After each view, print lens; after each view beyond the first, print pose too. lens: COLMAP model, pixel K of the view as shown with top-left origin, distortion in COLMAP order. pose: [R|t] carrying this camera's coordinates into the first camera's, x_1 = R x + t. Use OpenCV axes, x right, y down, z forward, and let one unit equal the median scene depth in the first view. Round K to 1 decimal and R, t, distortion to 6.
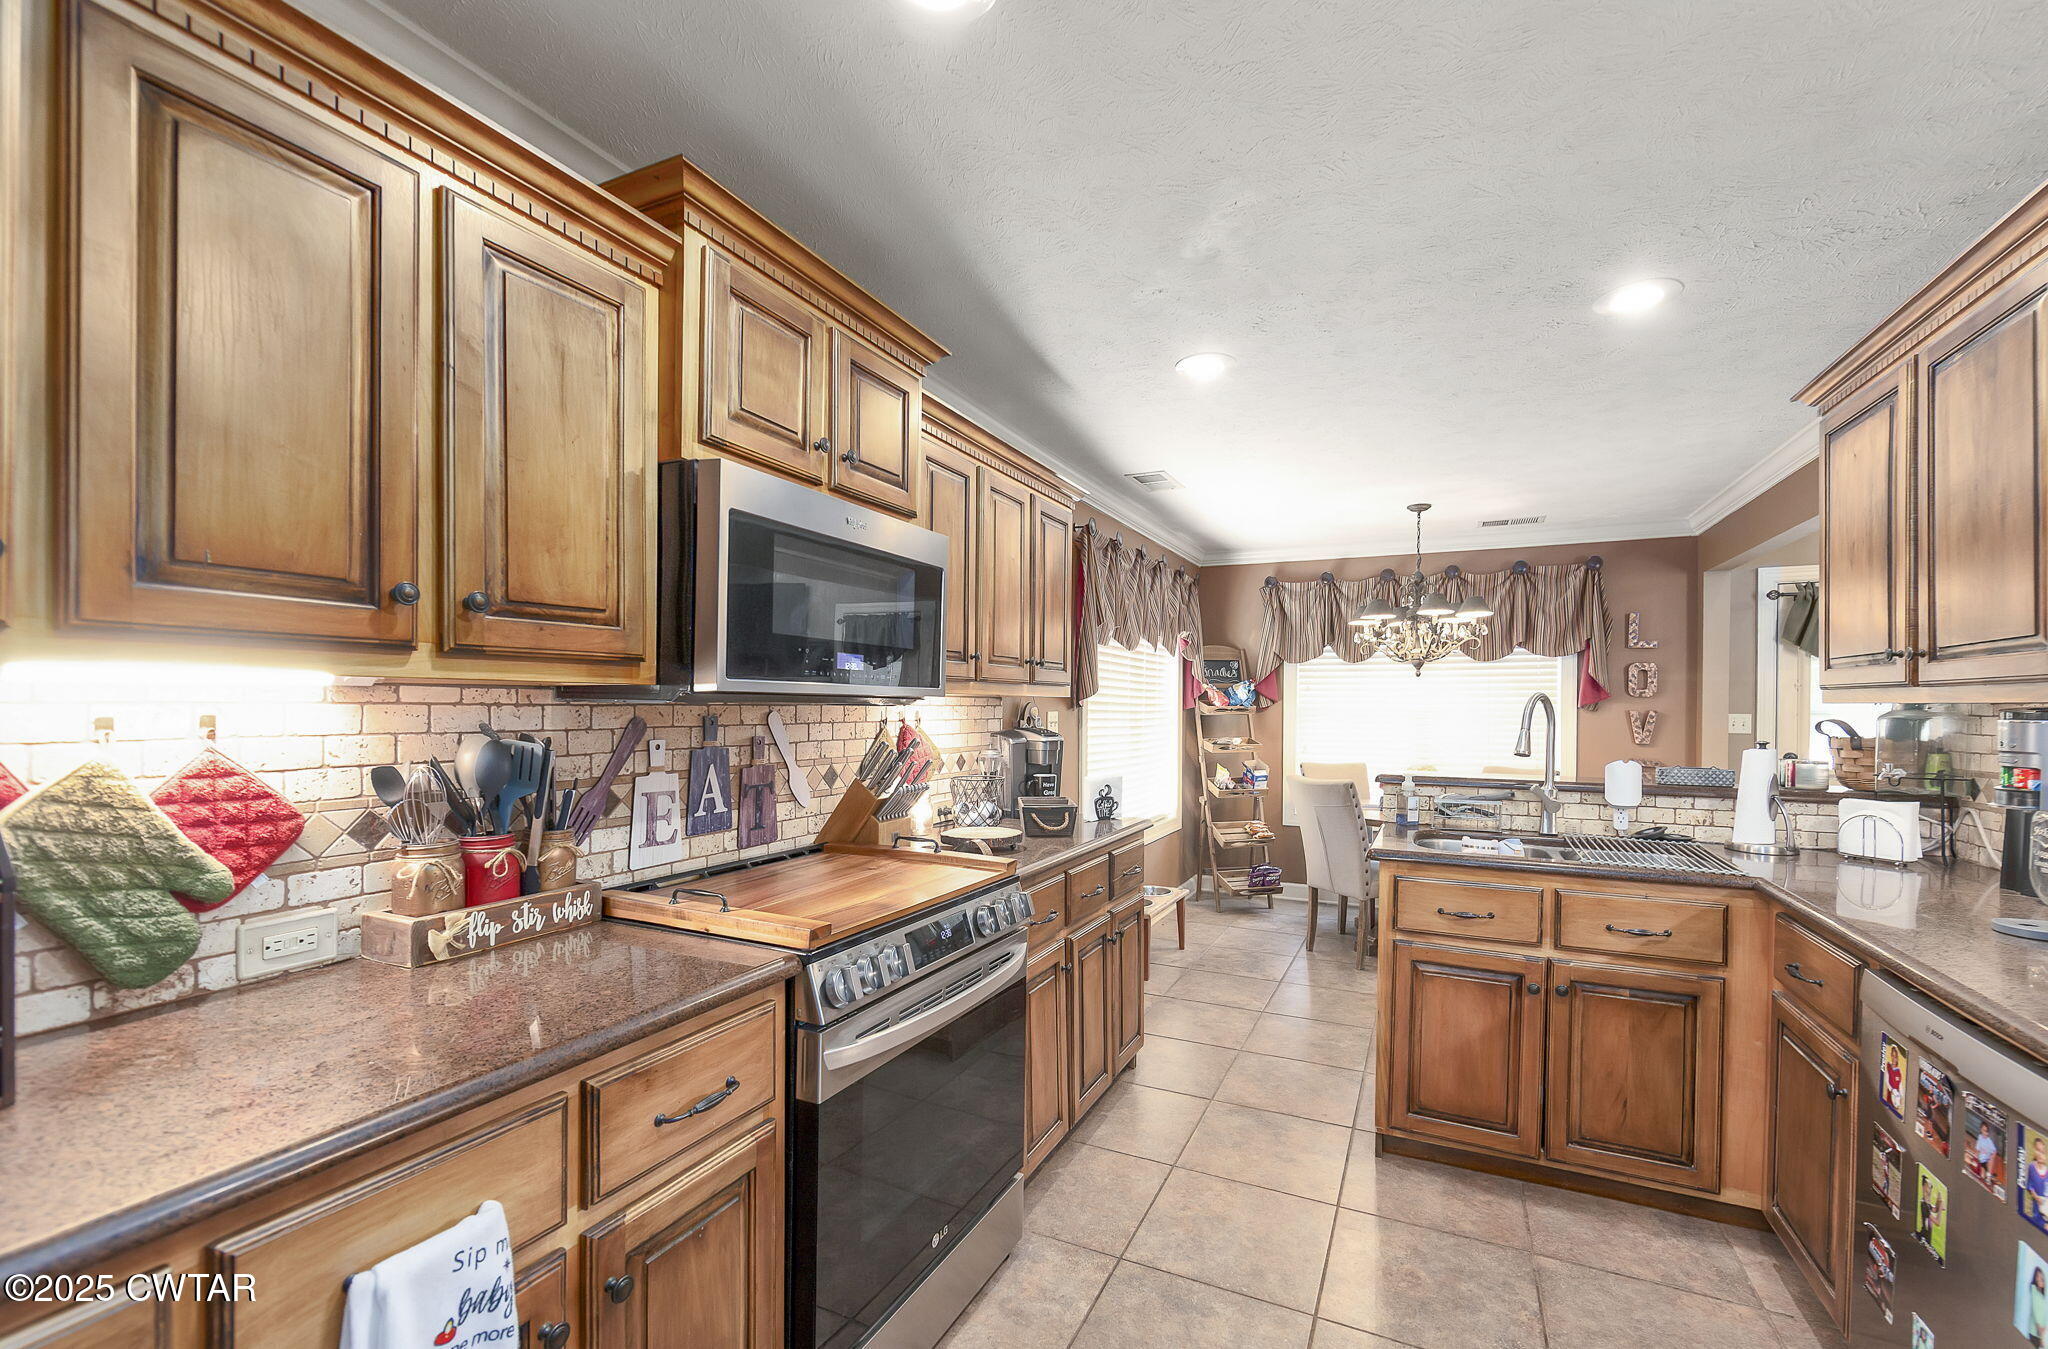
lens RADIAL K [[850.9, 0, 1041.1], [0, 850.9, 711.4], [0, 0, 1]] dist [-0.007880, -0.000192]
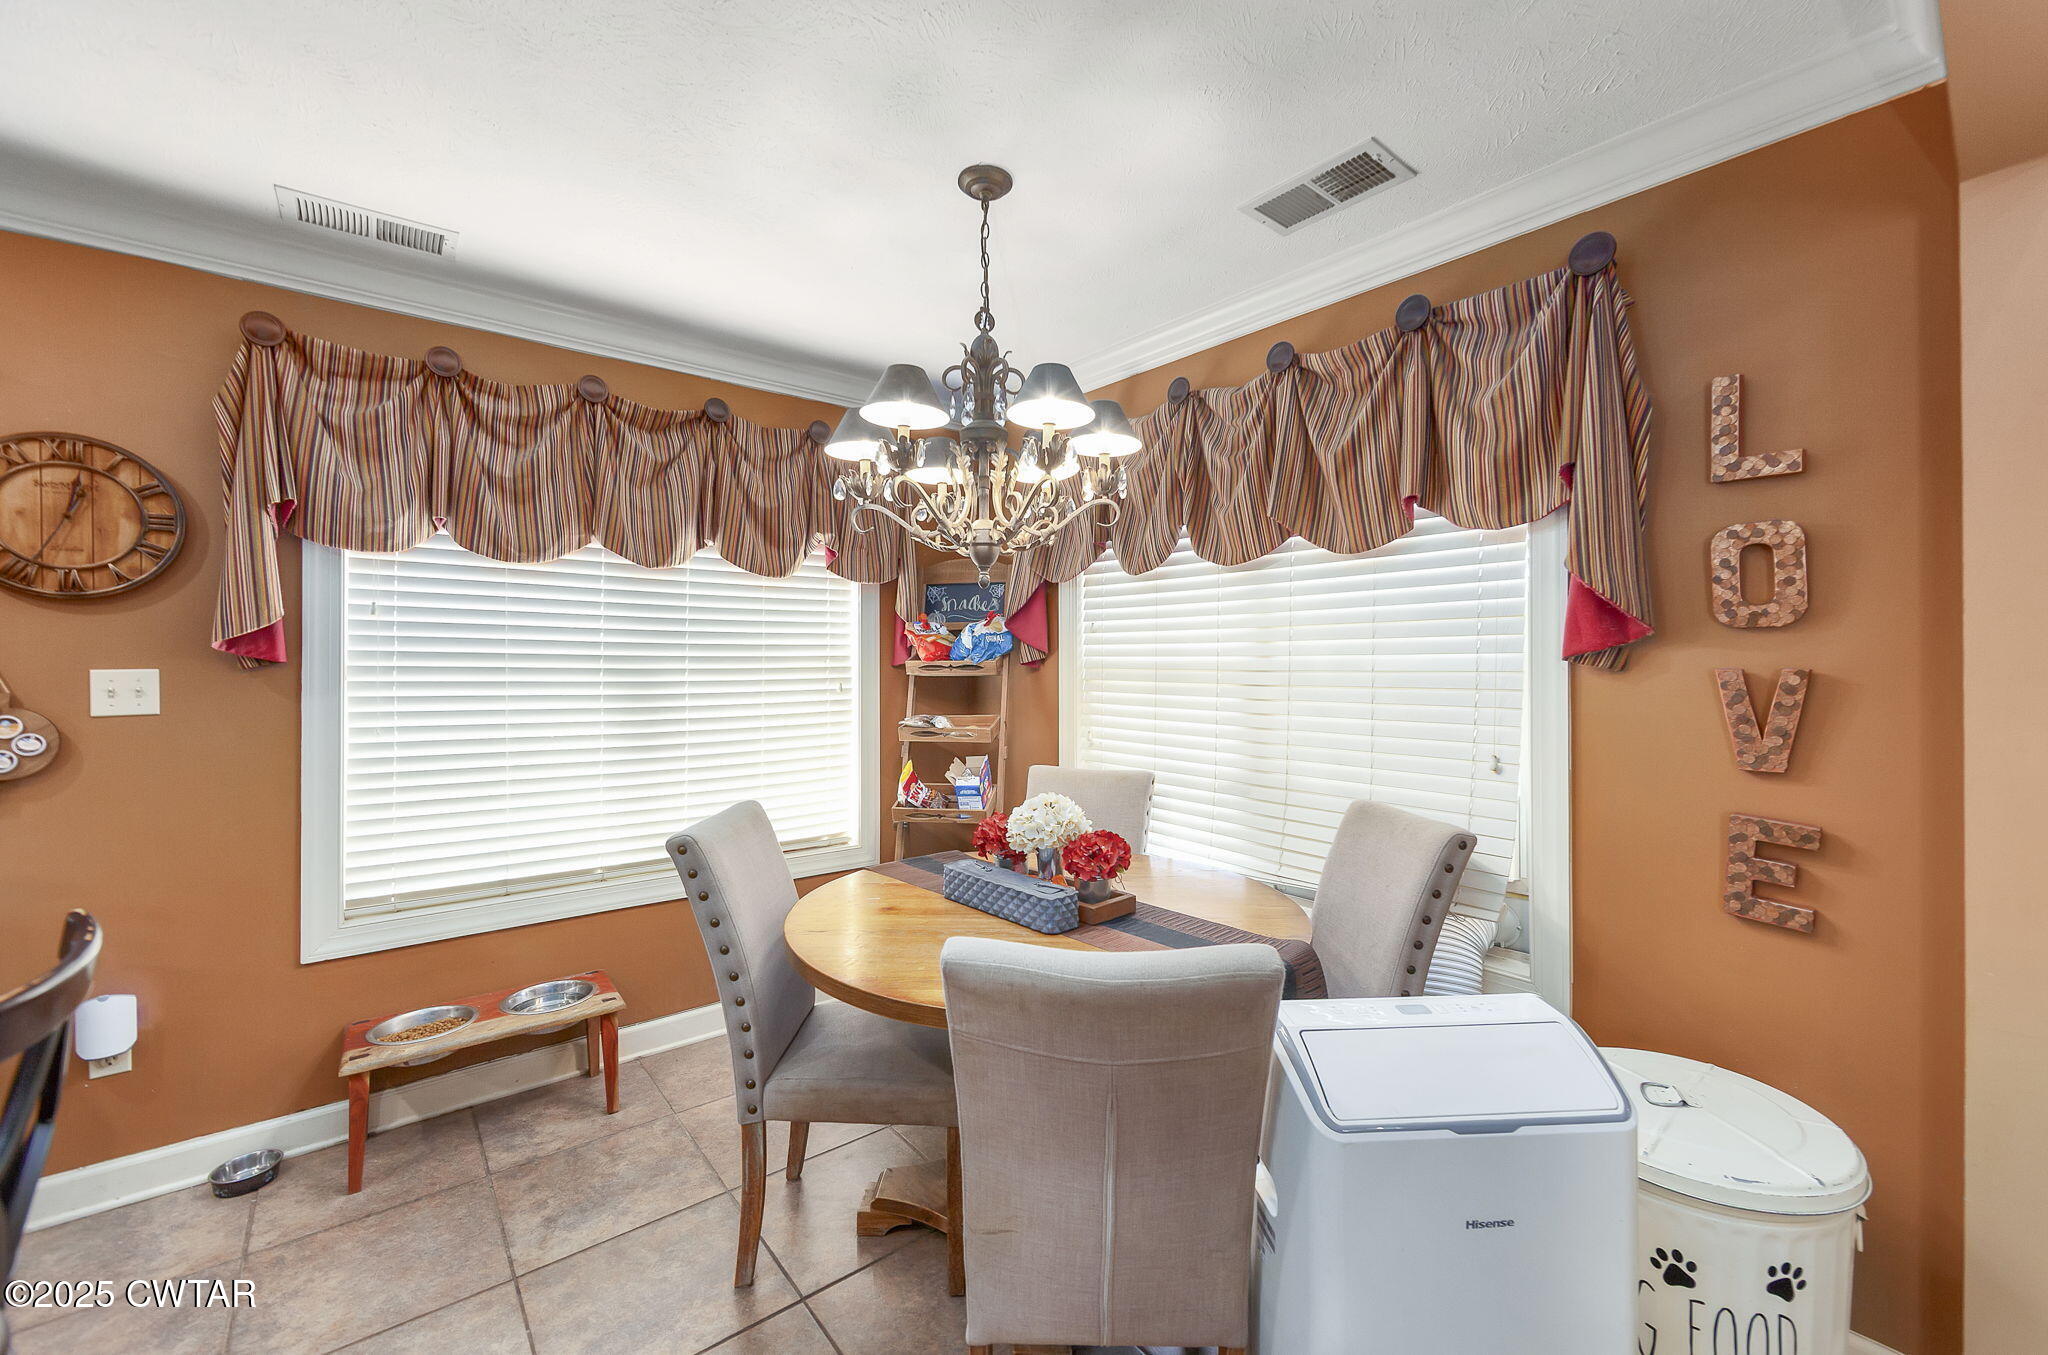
lens RADIAL K [[825.1, 0, 1050.1], [0, 825.1, 665.4], [0, 0, 1]] dist [-0.003663, 0.000040]
pose [[0.907090, -0.001957, -0.420933, 1.097848], [-0.000567, 0.999983, -0.005873, -0.000199], [0.420937, 0.005566, 0.907073, 1.099683]]
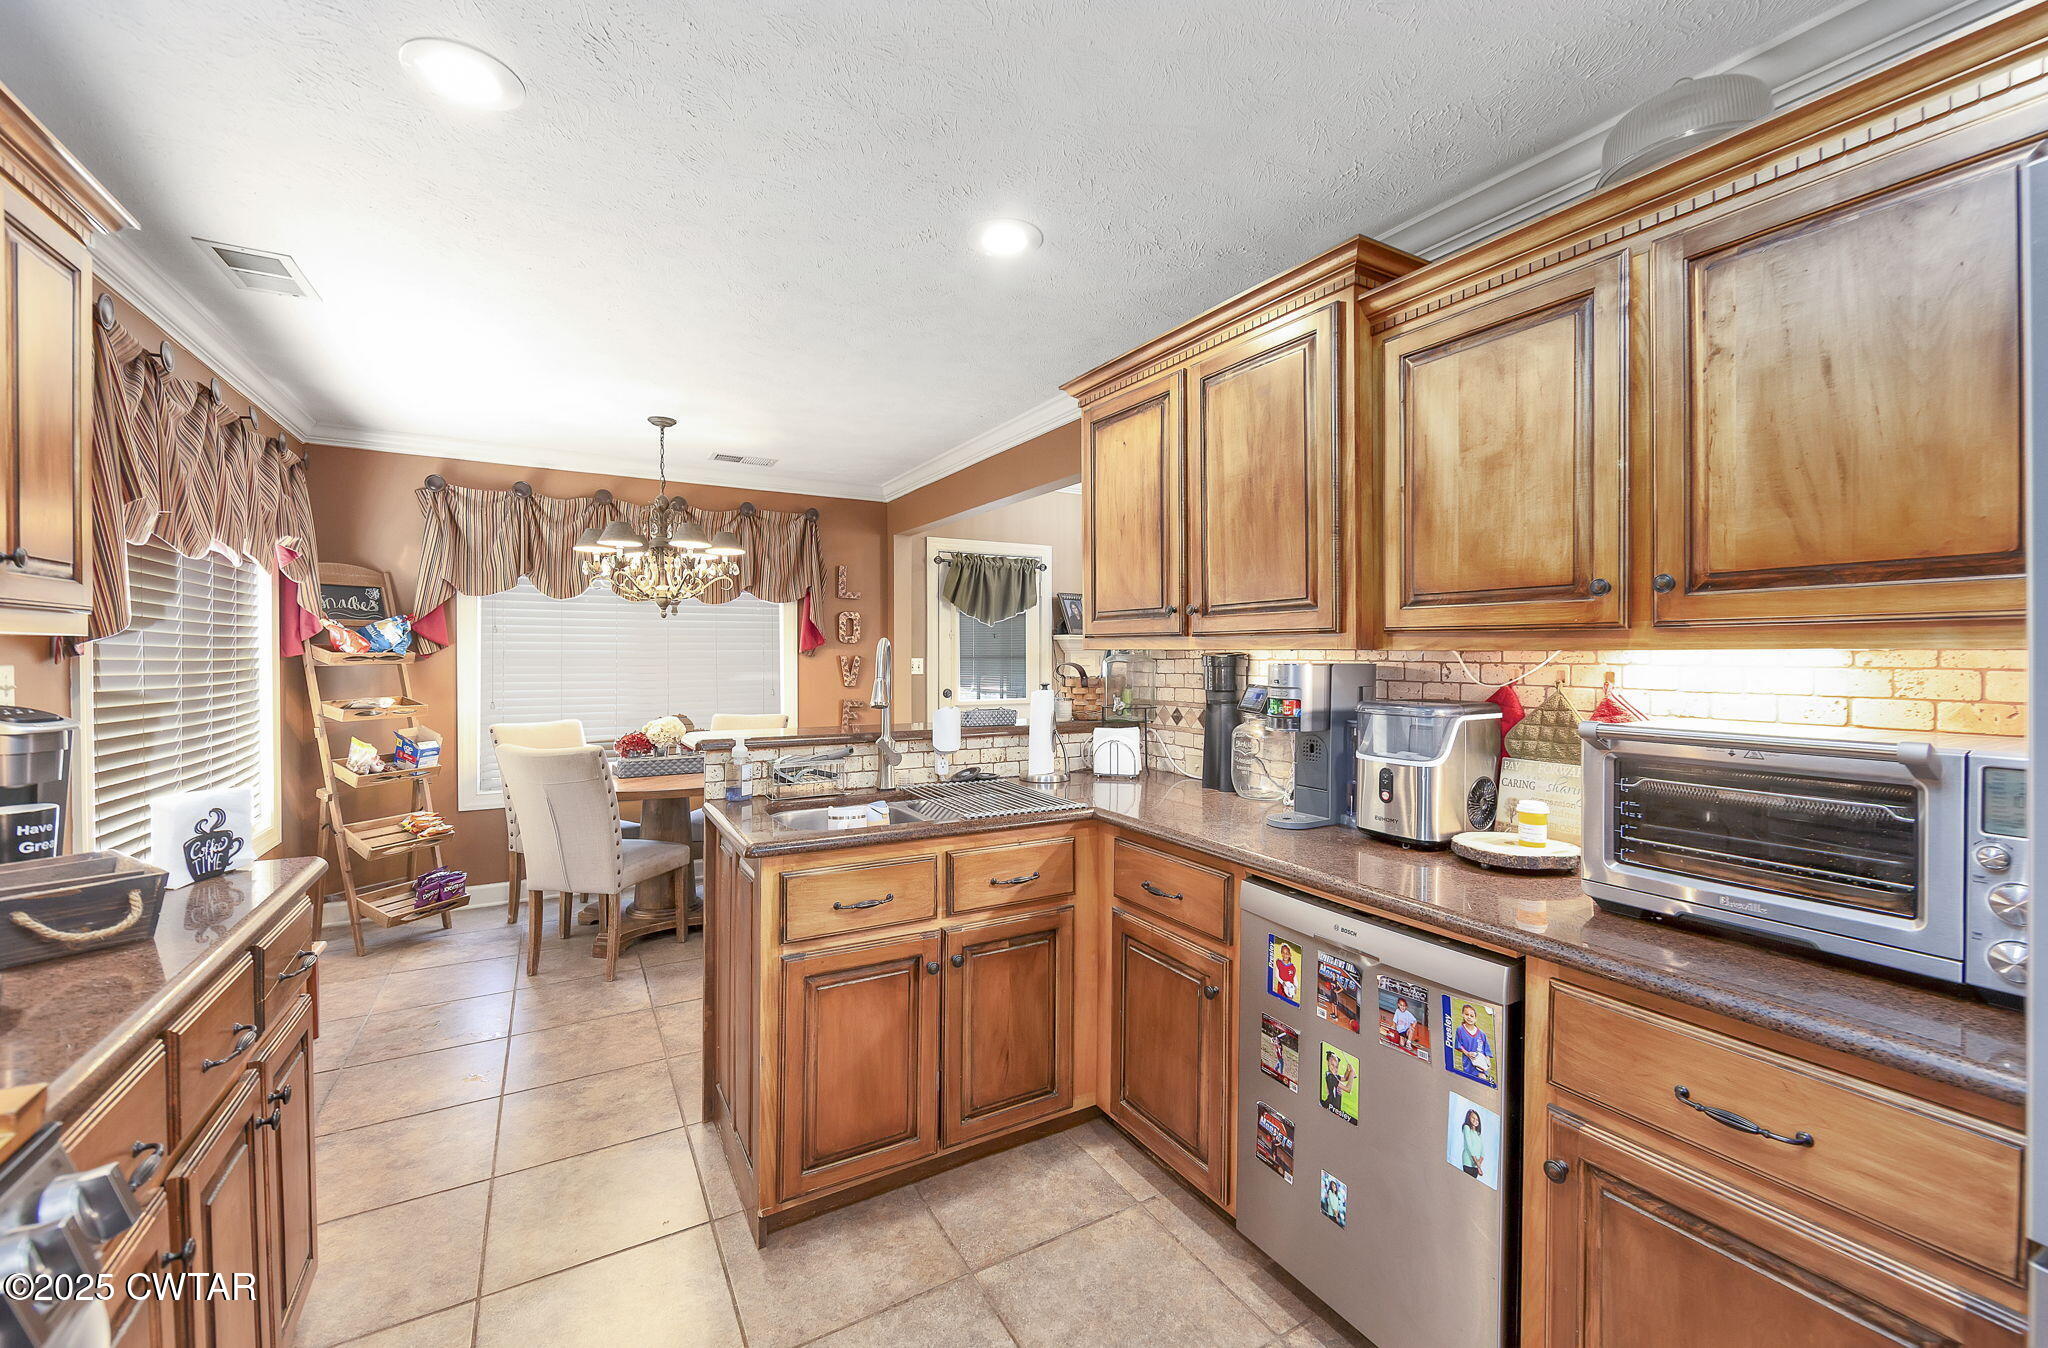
lens RADIAL K [[825.1, 0, 1050.1], [0, 825.1, 661.9], [0, 0, 1]] dist [-0.003663, 0.000040]
pose [[0.553700, -0.012407, 0.832624, -0.062996], [0.006505, 0.999923, 0.010574, -0.004488], [-0.832691, -0.000439, 0.553738, 0.358751]]
